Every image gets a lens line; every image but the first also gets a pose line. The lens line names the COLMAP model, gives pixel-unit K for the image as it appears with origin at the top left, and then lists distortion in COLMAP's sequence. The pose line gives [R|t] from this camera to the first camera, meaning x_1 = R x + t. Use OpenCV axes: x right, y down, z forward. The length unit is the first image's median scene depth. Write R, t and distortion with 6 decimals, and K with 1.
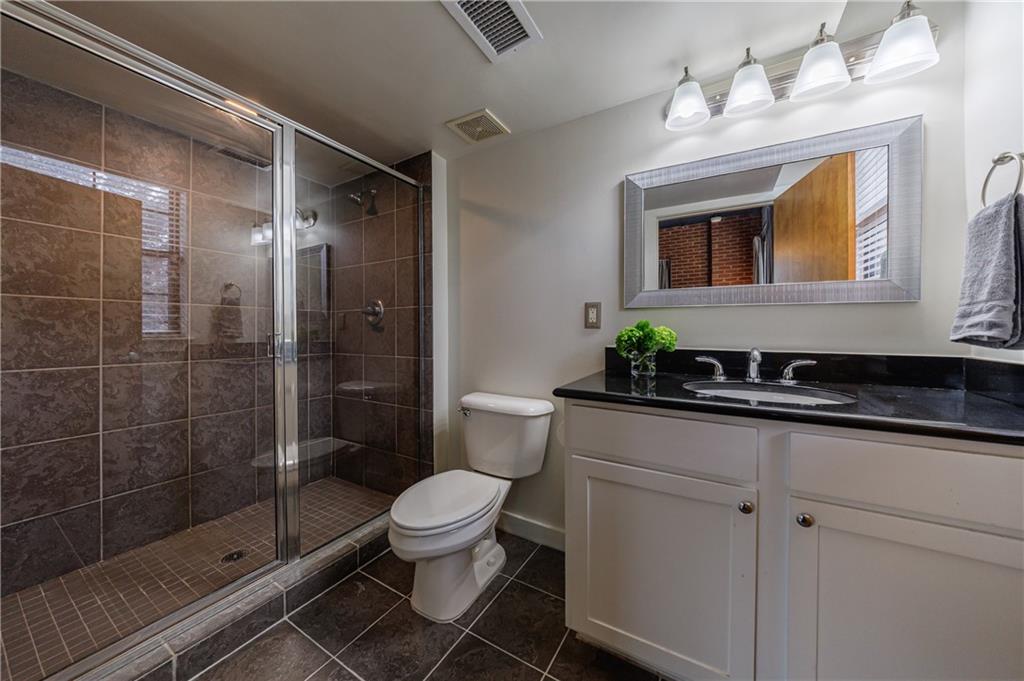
lens RADIAL K [[347.5, 0, 514.9], [0, 347.5, 332.9], [0, 0, 1]] dist [-0.000594, -0.000039]
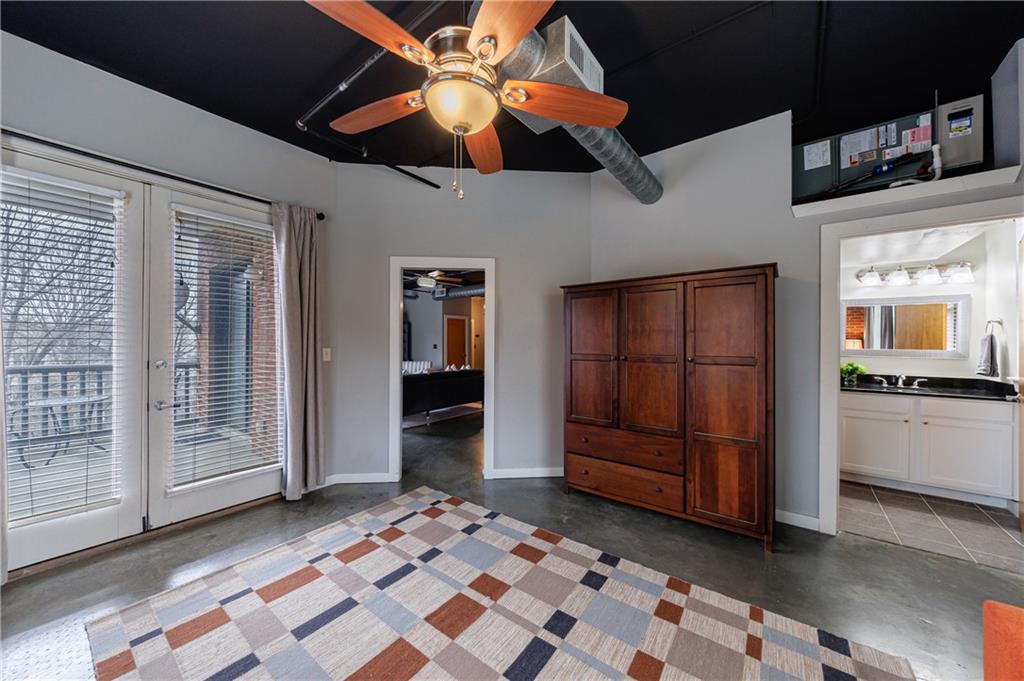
lens RADIAL K [[363.5, 0, 512.0], [0, 363.5, 340.5], [0, 0, 1]] dist [0.000781, 0.000119]
pose [[0.991991, 0.003950, -0.126246, -1.921344], [-0.005273, 0.999935, -0.010144, -0.169688], [0.126197, 0.010729, 0.991947, -2.150127]]
